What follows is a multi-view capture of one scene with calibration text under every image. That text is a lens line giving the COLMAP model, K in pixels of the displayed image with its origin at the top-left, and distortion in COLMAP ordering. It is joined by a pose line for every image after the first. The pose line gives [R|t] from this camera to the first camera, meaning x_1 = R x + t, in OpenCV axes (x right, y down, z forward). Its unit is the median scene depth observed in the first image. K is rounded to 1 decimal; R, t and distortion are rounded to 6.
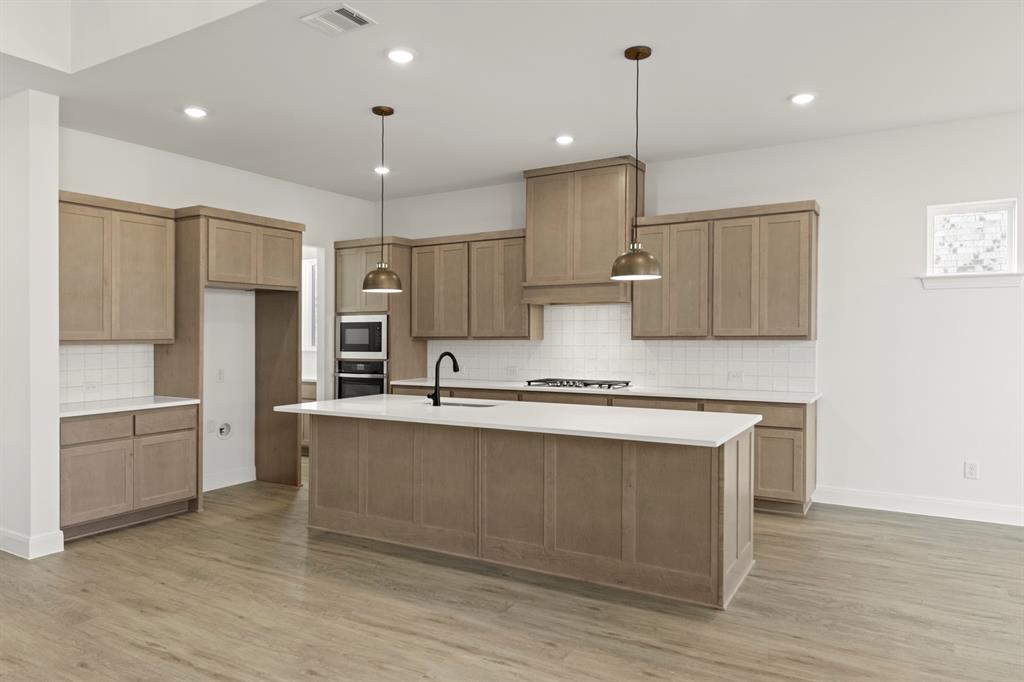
lens RADIAL K [[666.2, 0, 512.0], [0, 666.2, 341.0], [0, 0, 1]] dist [-0.000281, 0.000038]
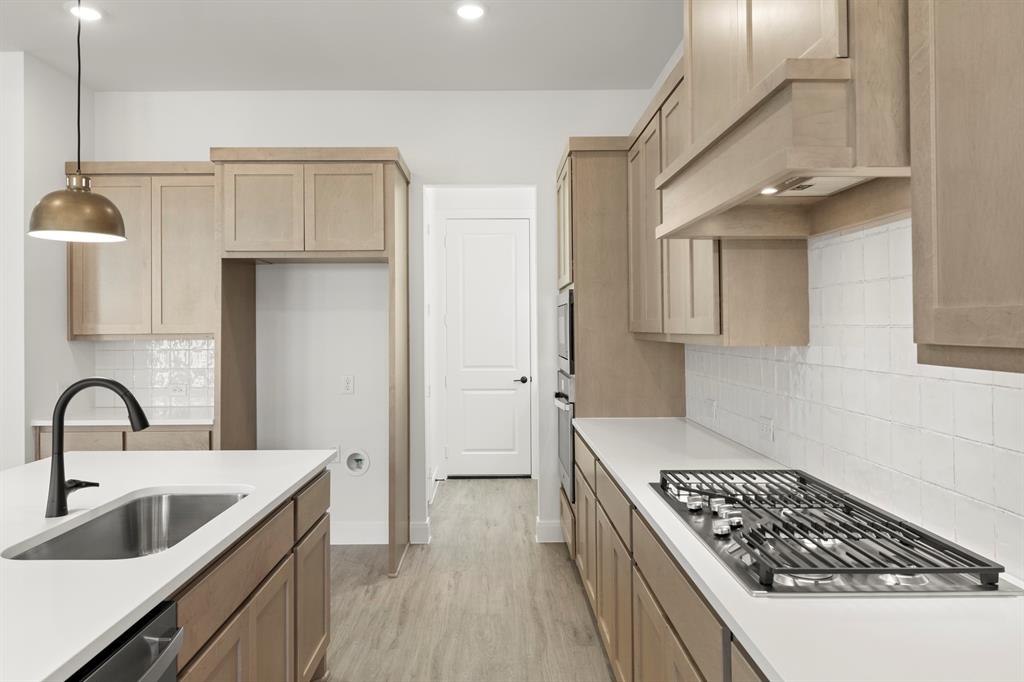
lens RADIAL K [[683.8, 0, 508.3], [0, 683.8, 316.9], [0, 0, 1]] dist [-0.002939, -0.001316]
pose [[0.511870, -0.010885, -0.858994, 0.287949], [-0.005035, 0.999865, -0.015670, -0.011018], [0.859048, 0.012346, 0.511746, 0.799072]]
